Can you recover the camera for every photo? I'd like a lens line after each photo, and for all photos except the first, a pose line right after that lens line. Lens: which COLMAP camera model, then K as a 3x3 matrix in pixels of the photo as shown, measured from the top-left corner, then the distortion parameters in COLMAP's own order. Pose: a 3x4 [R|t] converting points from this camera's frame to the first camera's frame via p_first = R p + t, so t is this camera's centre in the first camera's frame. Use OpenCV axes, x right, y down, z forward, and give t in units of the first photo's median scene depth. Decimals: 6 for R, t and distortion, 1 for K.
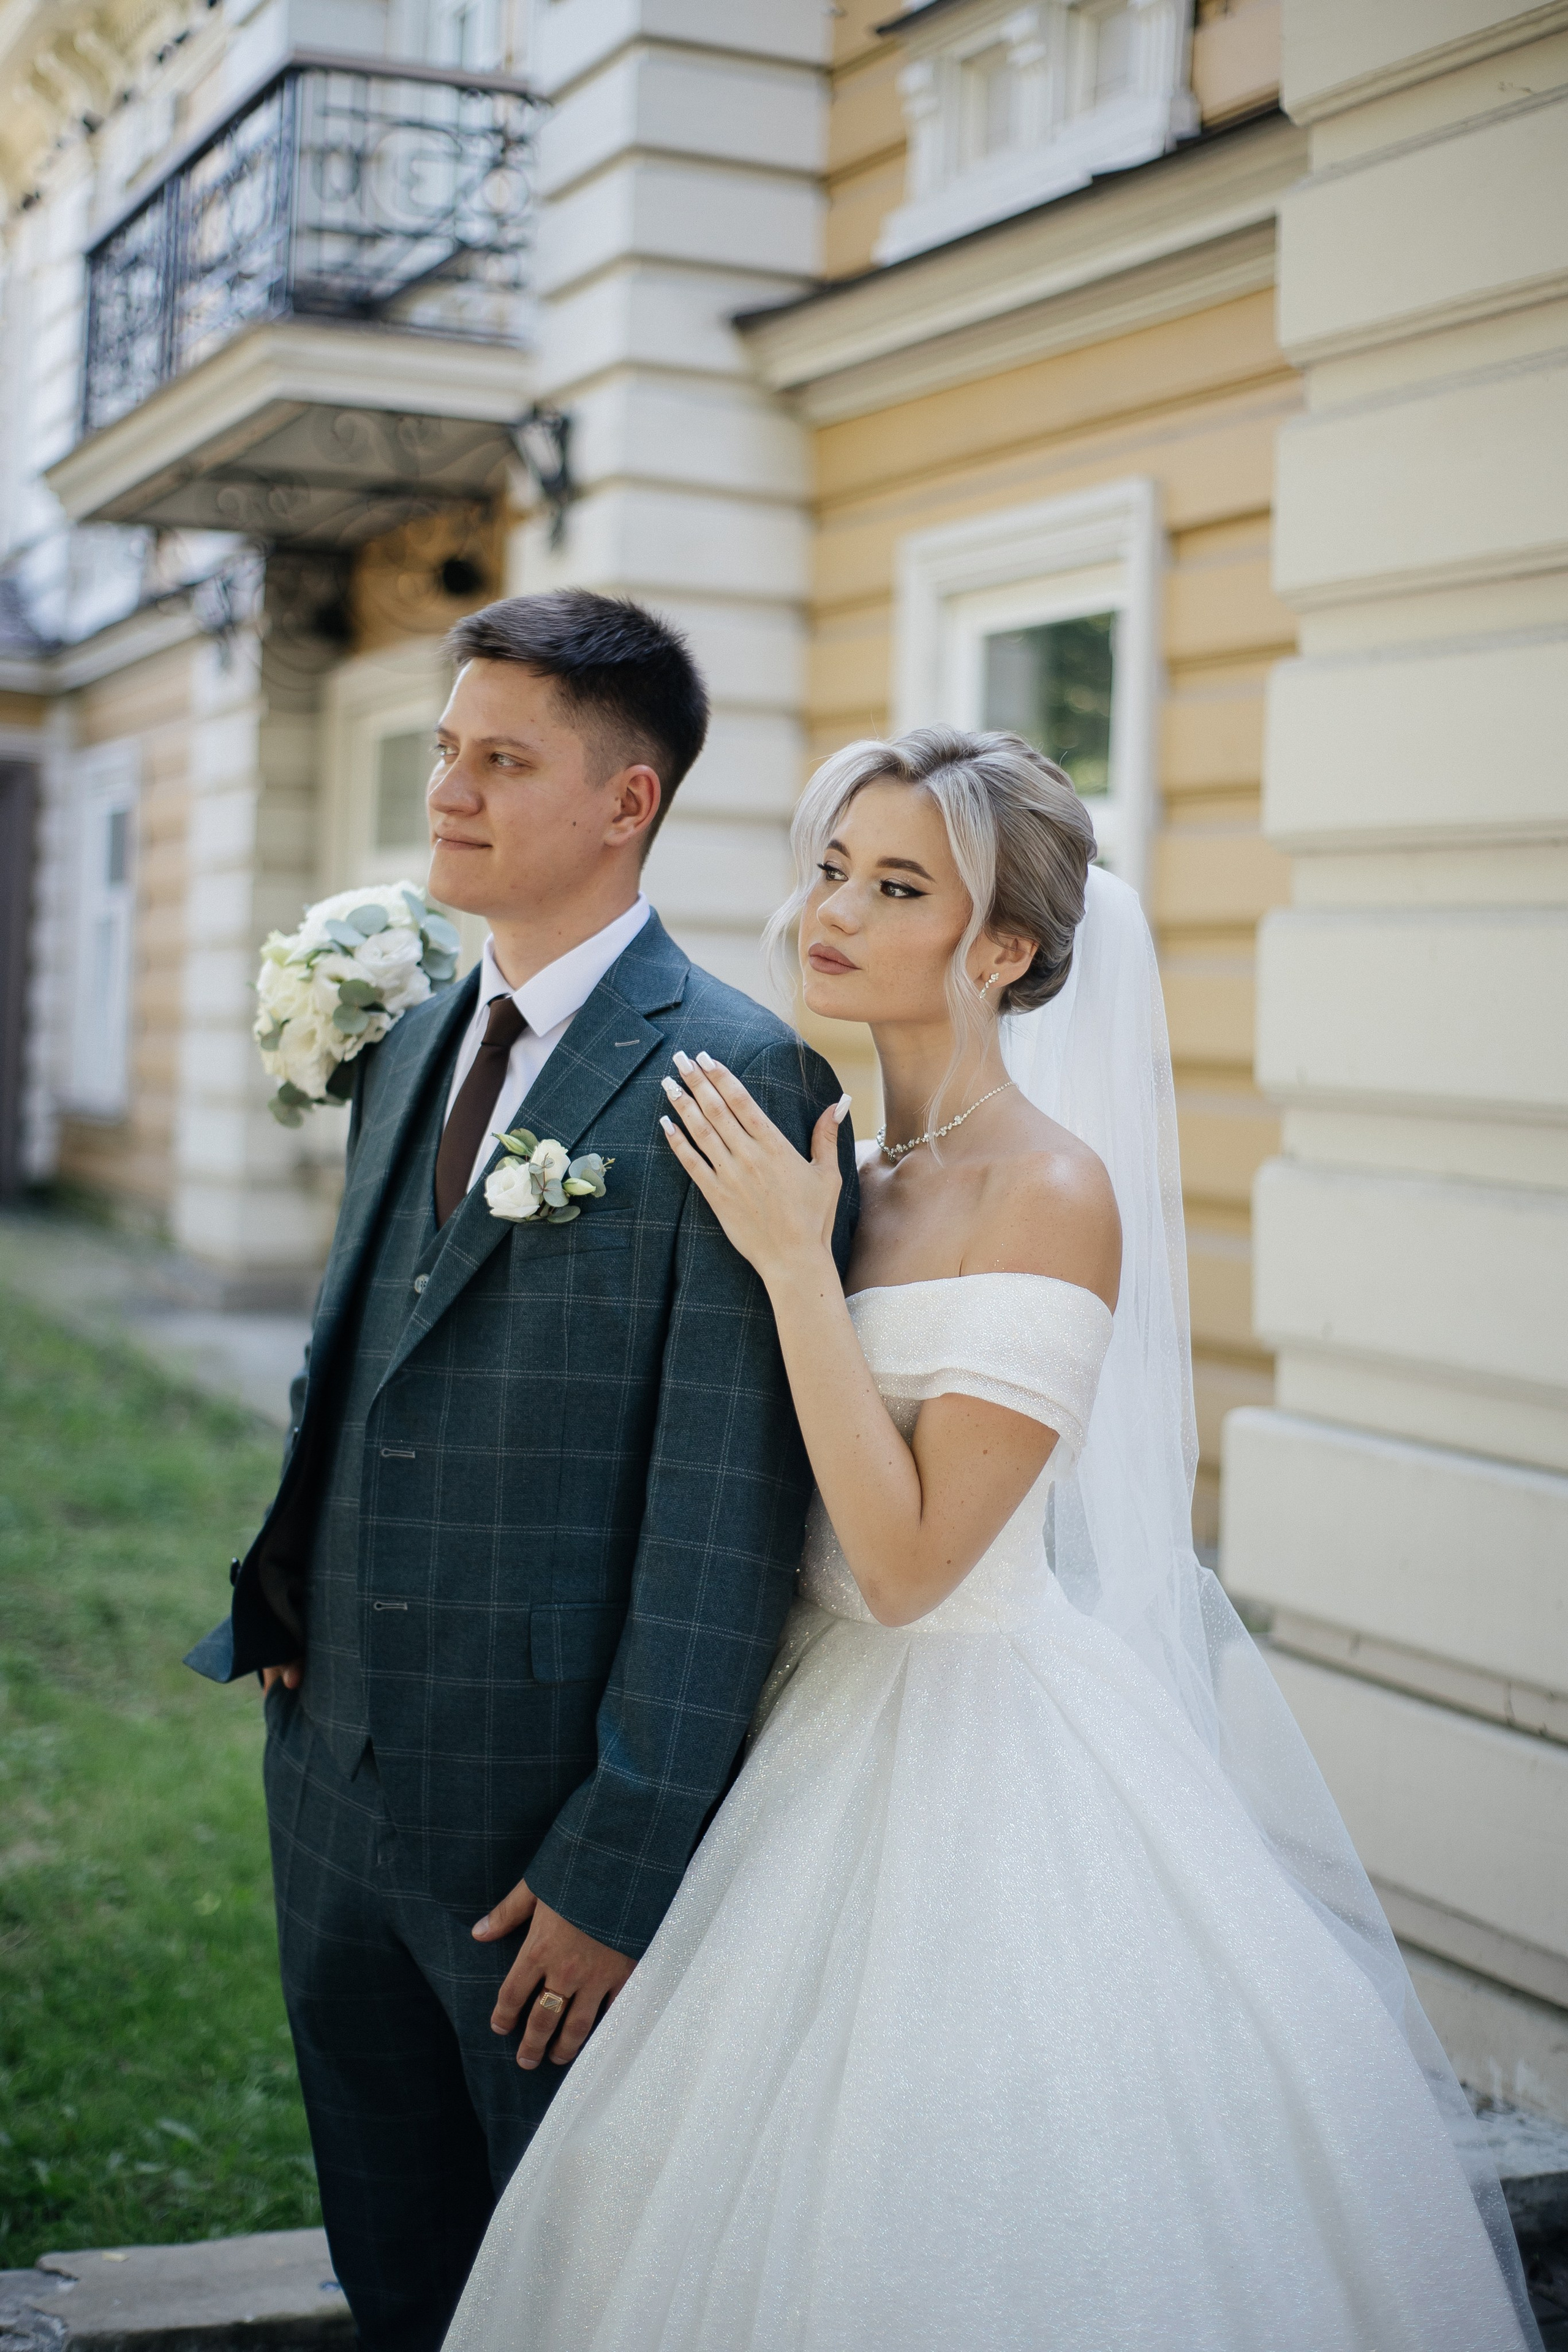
lens RADIAL K [[3477.7, 0, 791.5], [0, 3477.7, 1173.2], [0, 0, 1]] dist [-0.080593, 0.000000]
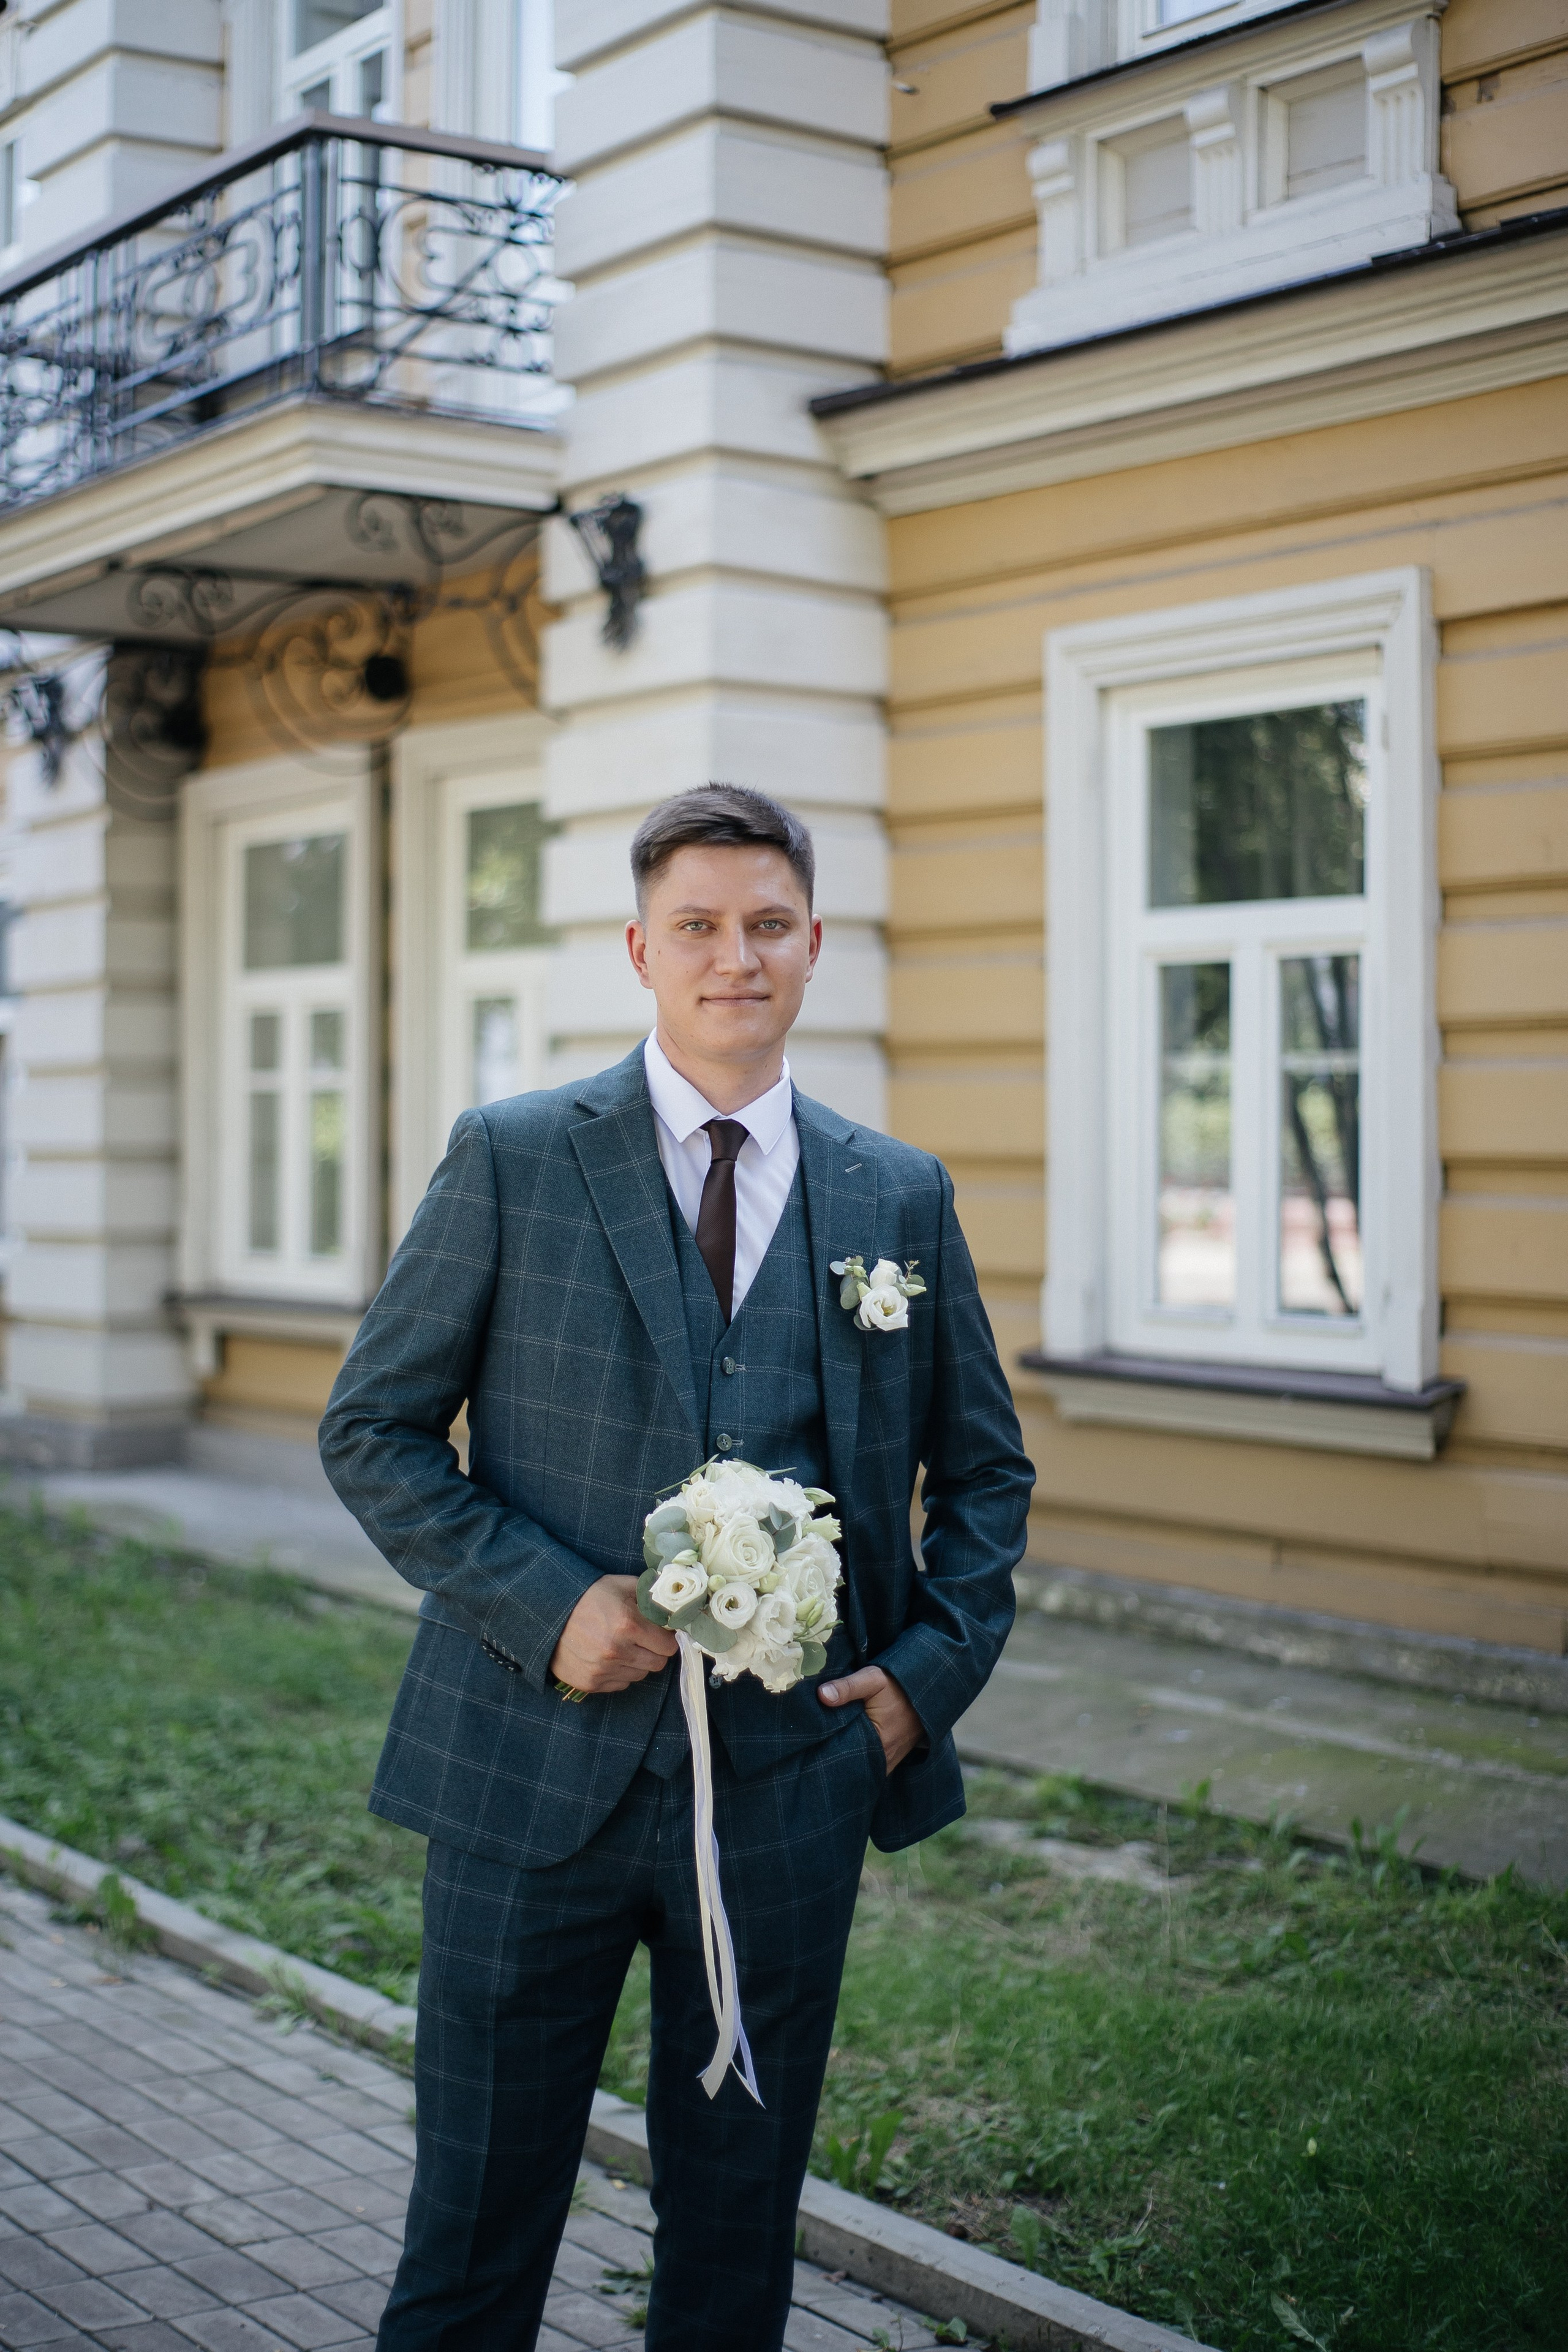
lens RADIAL K [[3477.7, 0, 798.5], [0, 3477.7, 1121.0], [0, 0, 1]] dist [-0.080593, 0.000000]
pose [[0.978460, -0.031598, 0.204003, -0.436327], [0.040549, 0.998383, -0.039848, -0.021046], [-0.202414, 0.047262, 0.978159, 0.138861]]
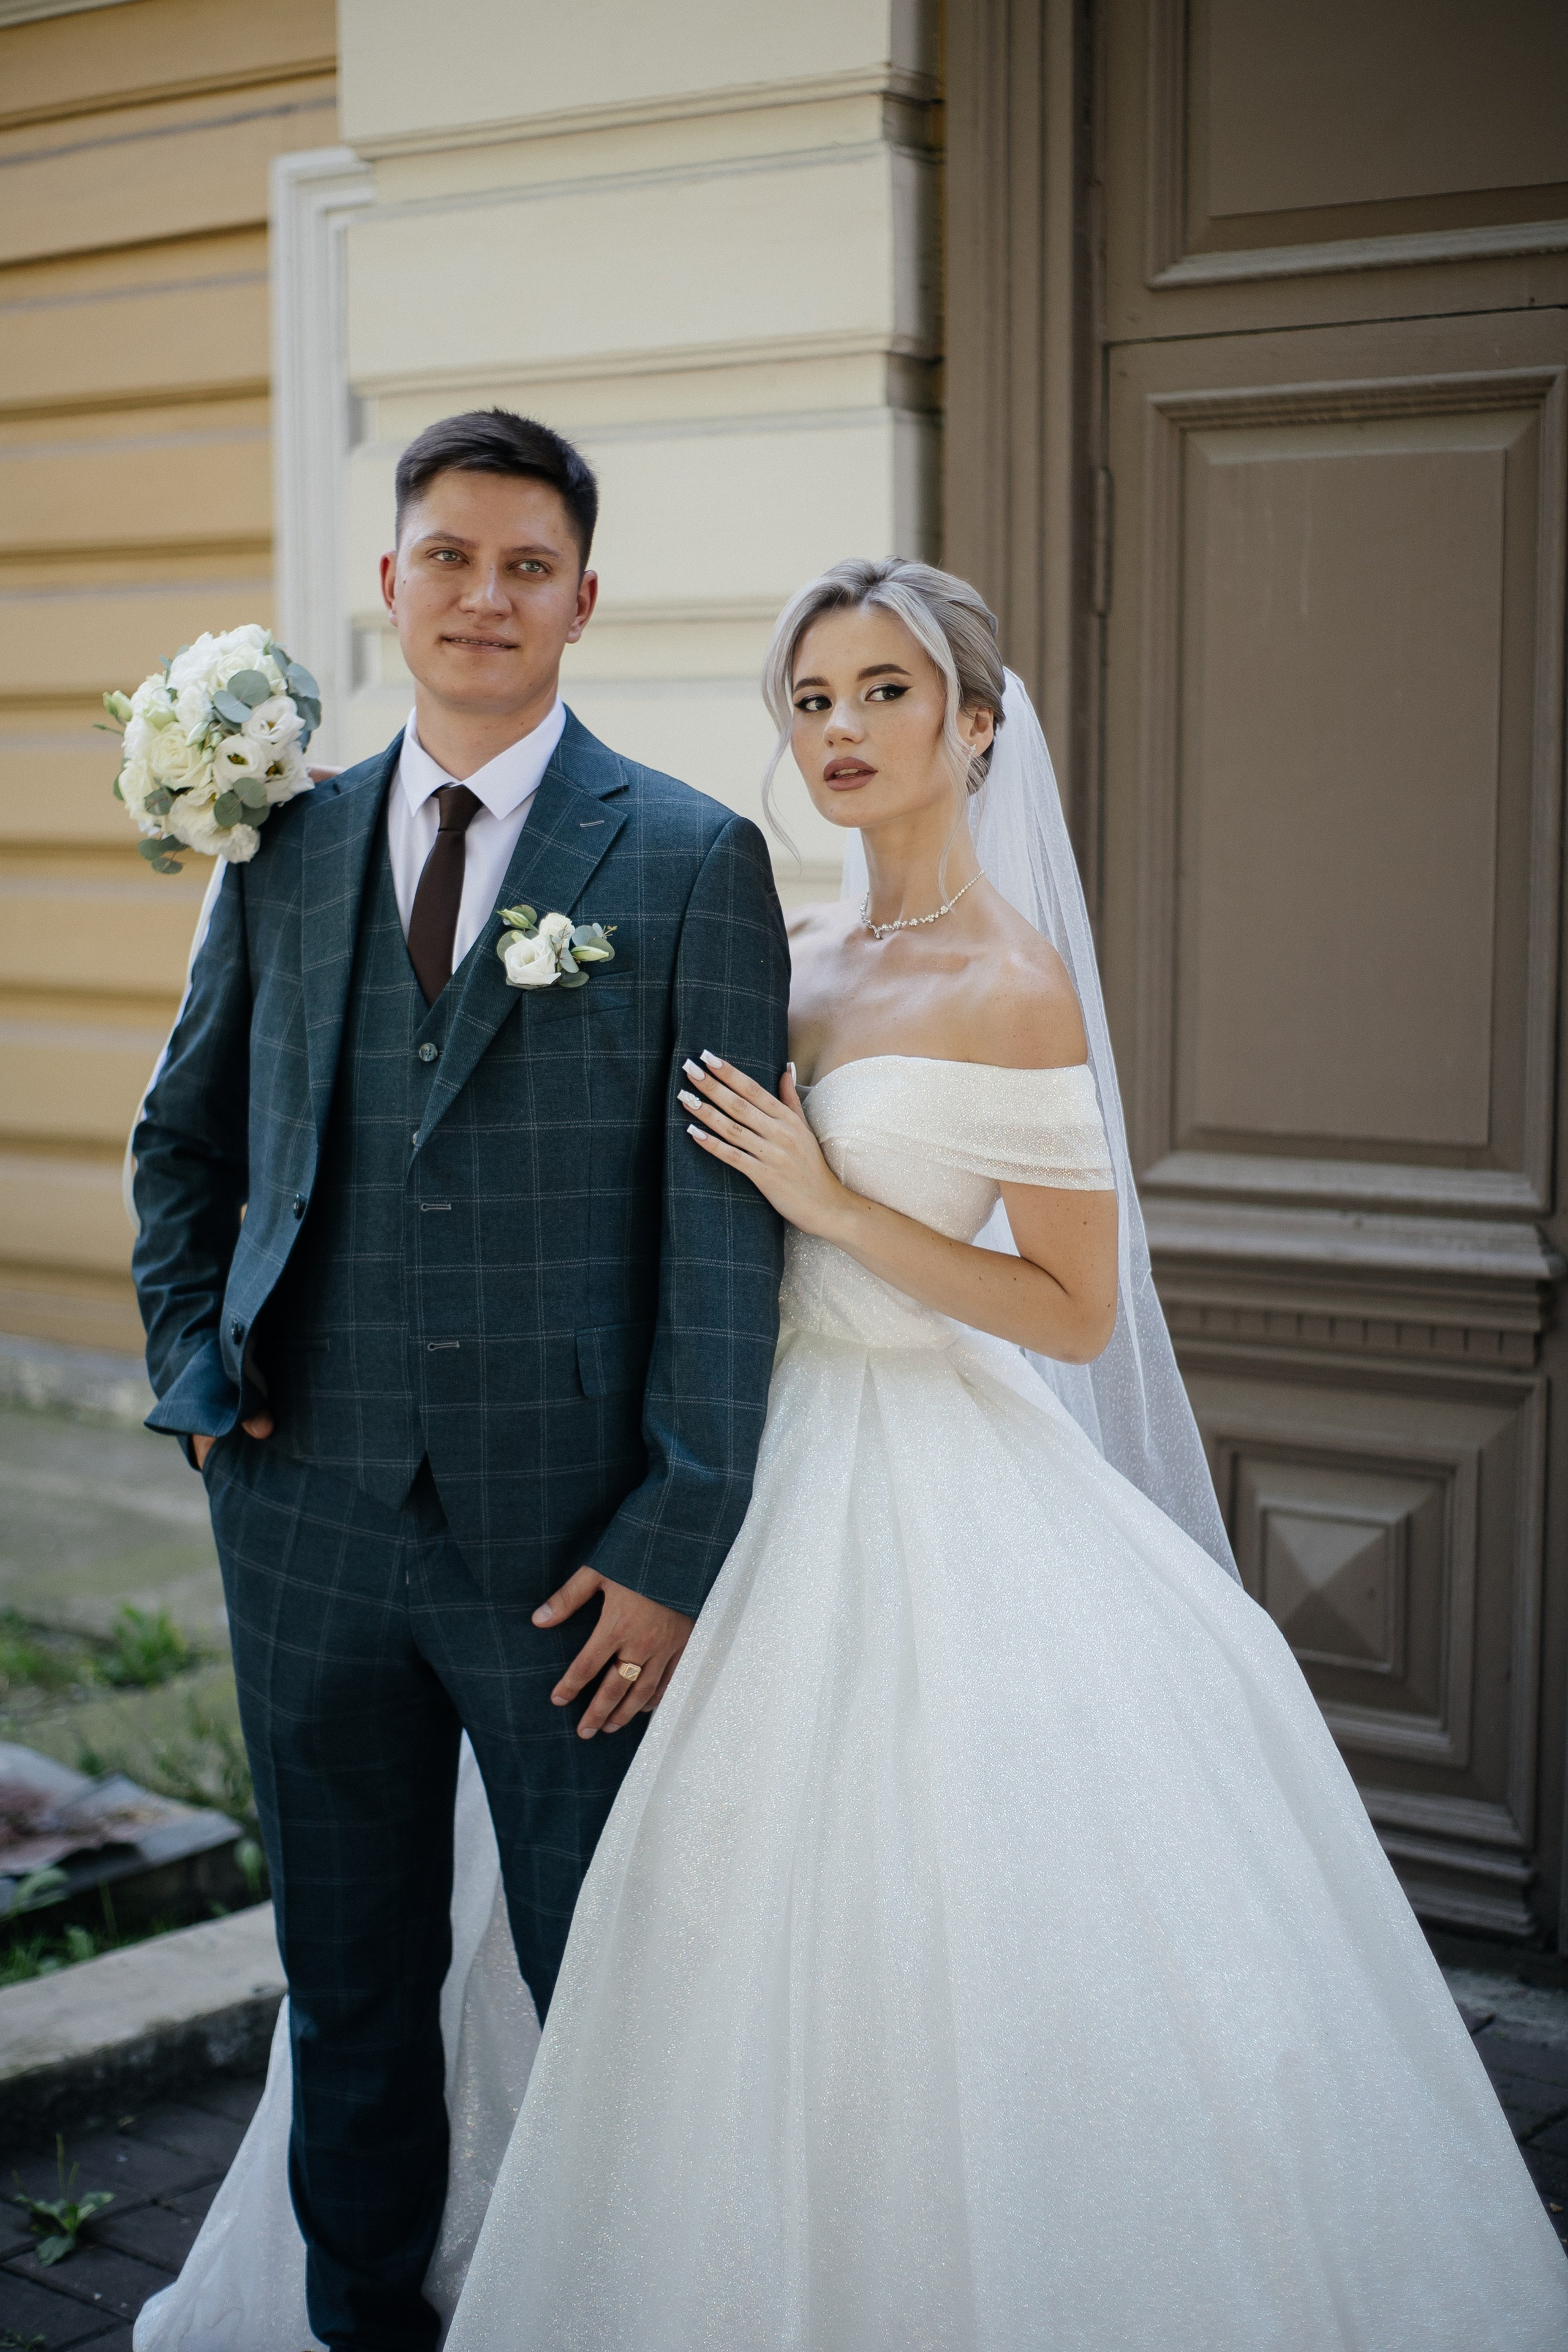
lens RADIAL K [[3477.7, 0, 805.8], [0, 3477.7, 1260.9], [0, 0, 1]] dist [-0.080593, 0.000000]
pose [[0.870946, -0.096383, 0.481834, -0.239904], [0.050876, 0.992992, 0.106671, -0.005972], [-0.488738, -0.068391, 0.869746, -0.004345]]
